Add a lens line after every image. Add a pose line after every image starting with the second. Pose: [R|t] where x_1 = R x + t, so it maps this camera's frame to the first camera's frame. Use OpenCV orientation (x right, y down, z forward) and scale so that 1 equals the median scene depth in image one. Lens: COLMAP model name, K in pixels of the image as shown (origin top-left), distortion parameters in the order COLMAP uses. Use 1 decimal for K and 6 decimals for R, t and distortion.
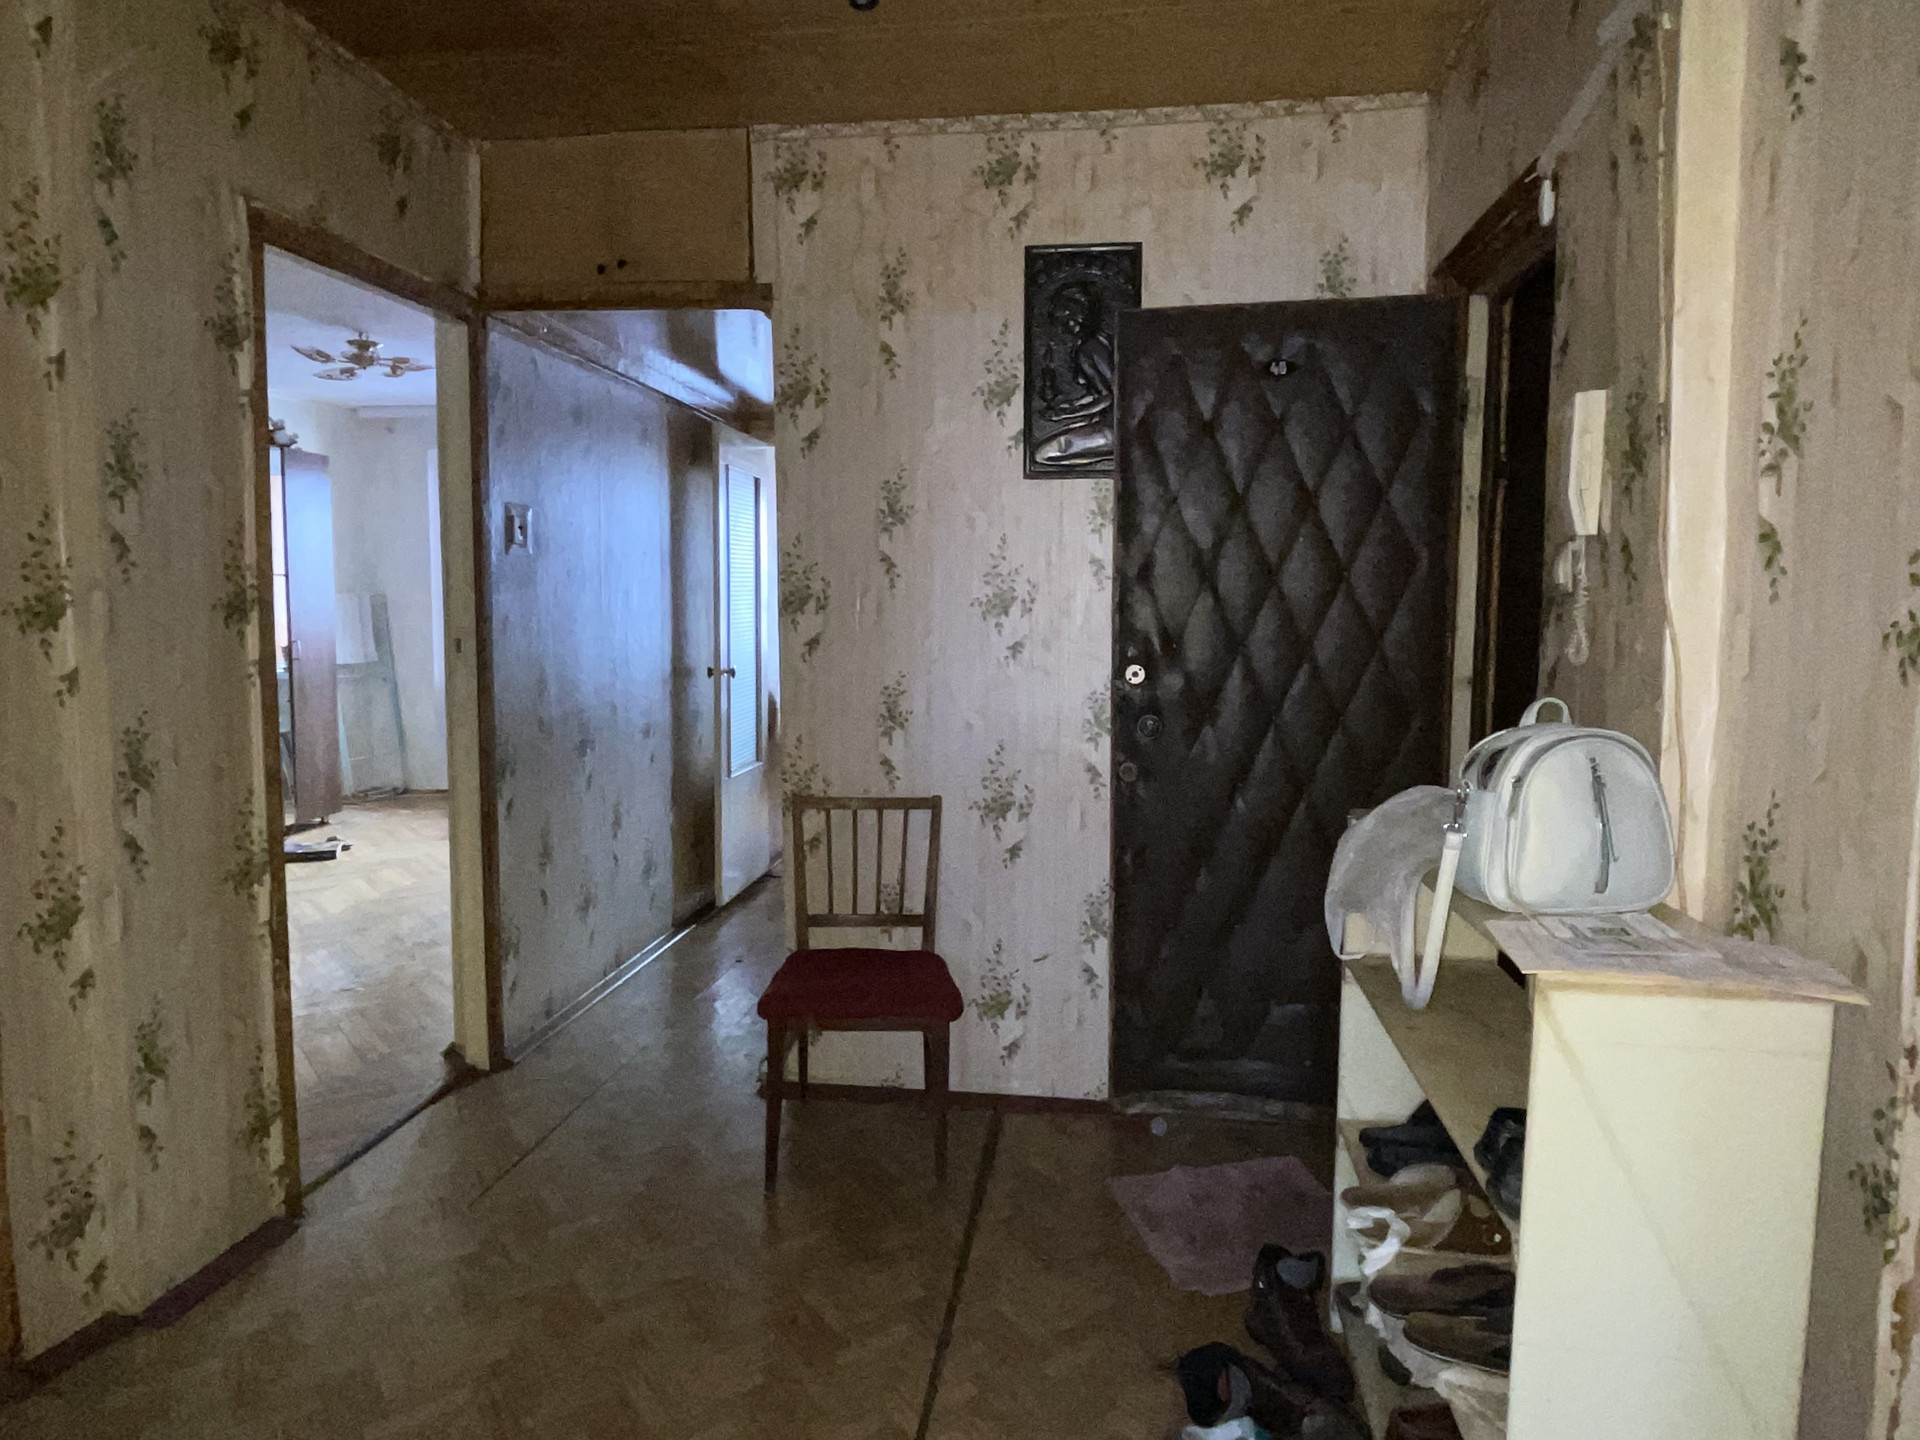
lens RADIAL K [[1200.4, 0, 929.6], [0, 1200.4, 723.1], [0, 0, 1]] dist [0.023751, -0.034650]
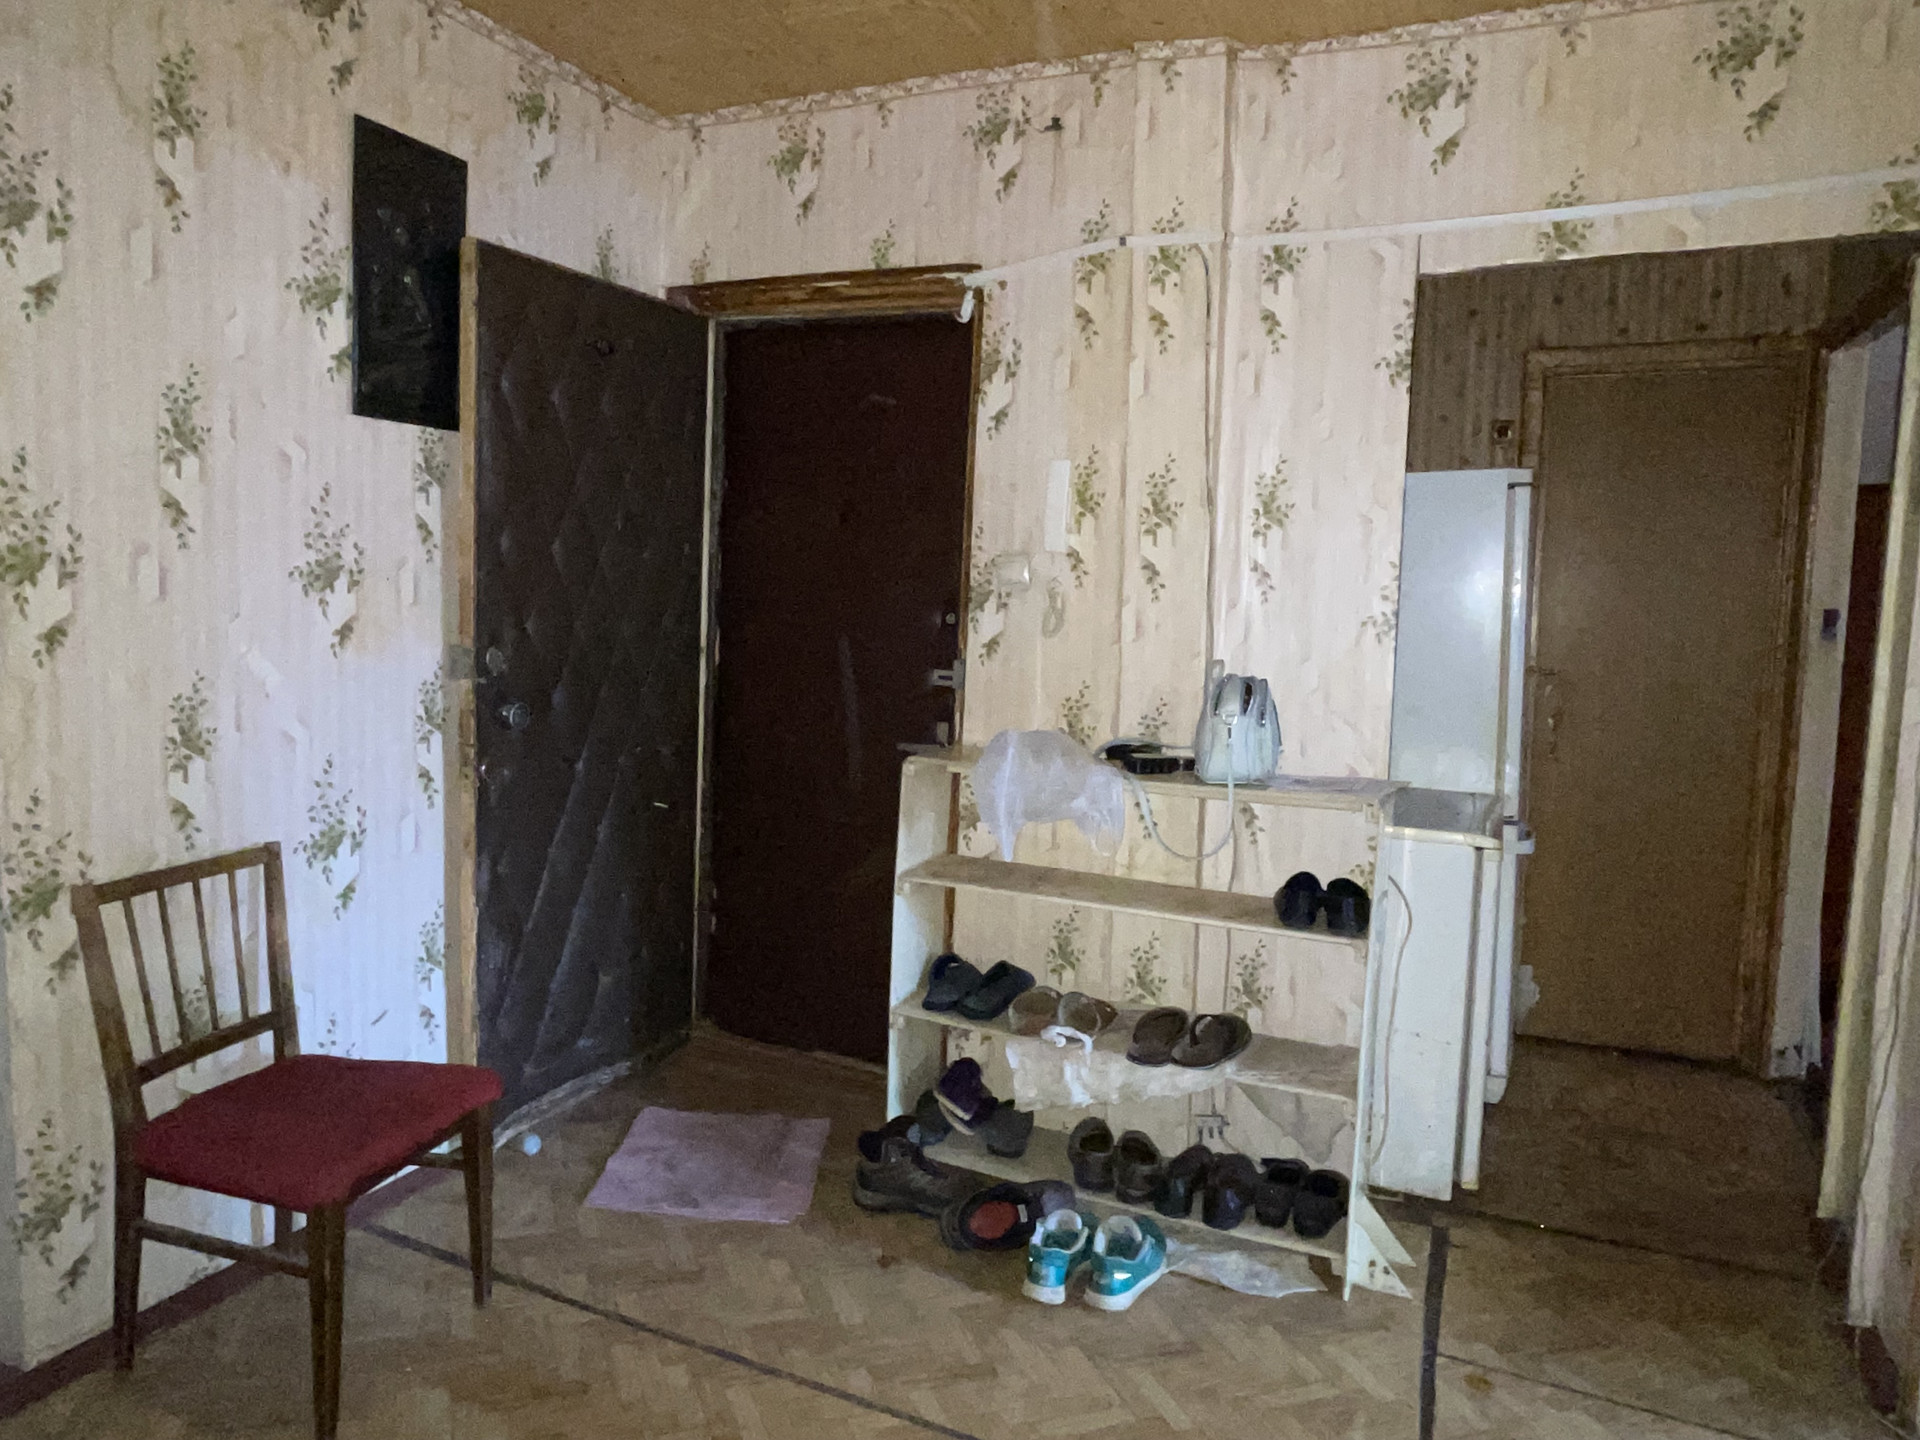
lens RADIAL K [[1221.5, 0, 960.0], [0, 1221.5, 720.0], [0, 0, 1]] dist [-0.008917, -0.000709]
pose [[0.273566, -0.099500, 0.956693, -0.585629], [0.054983, 0.994626, 0.087723, -0.054754], [-0.960280, 0.028604, 0.277567, 0.413095]]
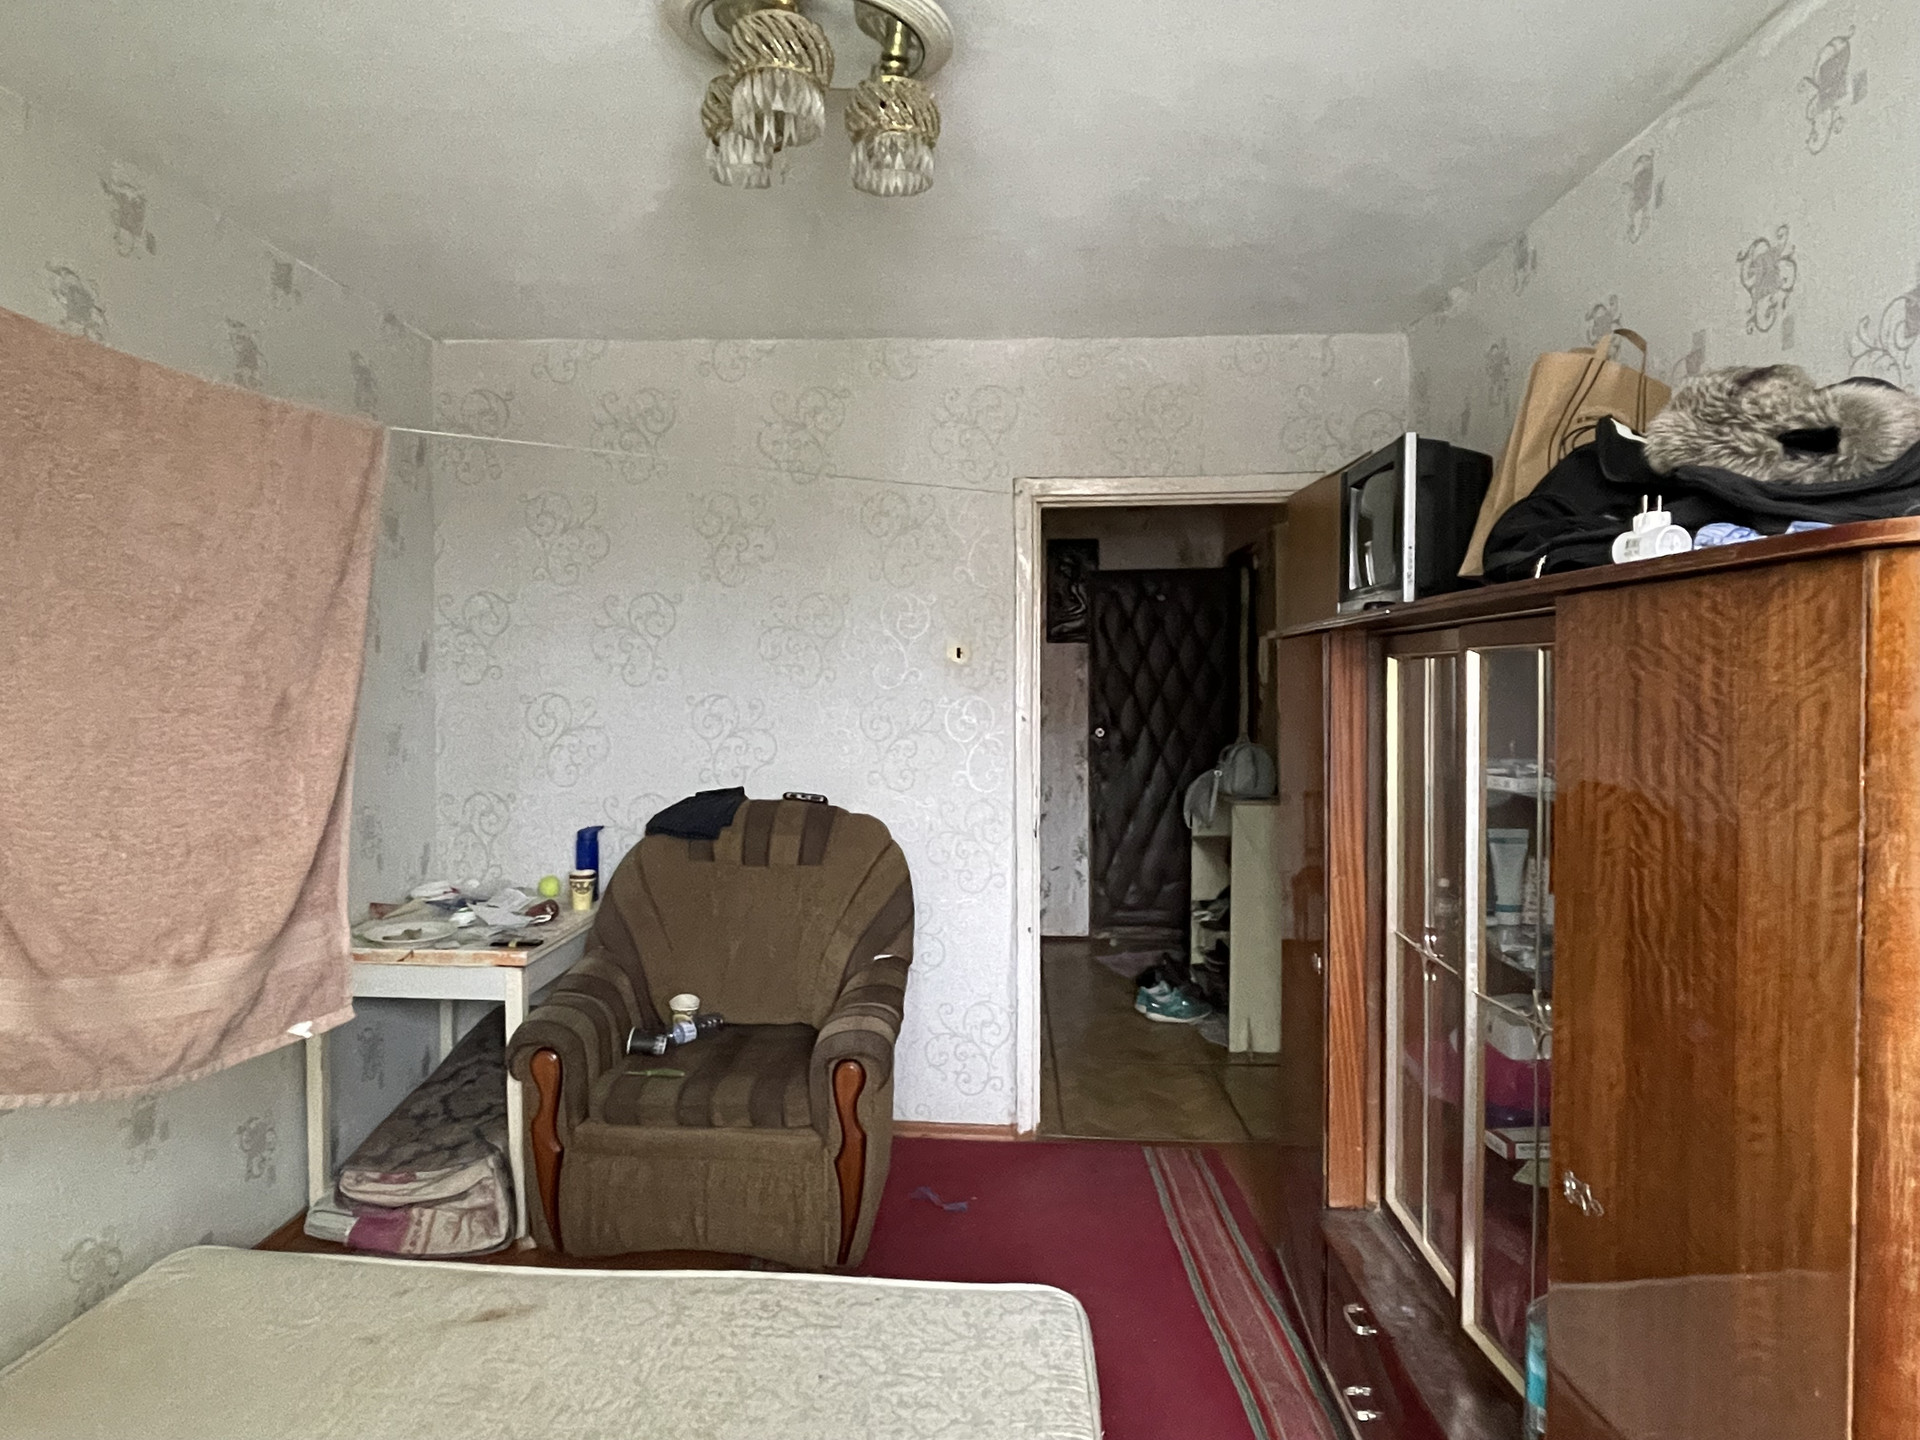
lens RADIAL K [[1221.5, 0, 960.0], [0, 1221.5, 720.0], [0, 0, 1]] dist [-0.008917, -0.000709]
pose [[0.991433, -0.003641, 0.130564, -0.364901], [0.010644, 0.998539, -0.052986, 0.050832], [-0.130180, 0.053922, 0.990023, -1.147530]]
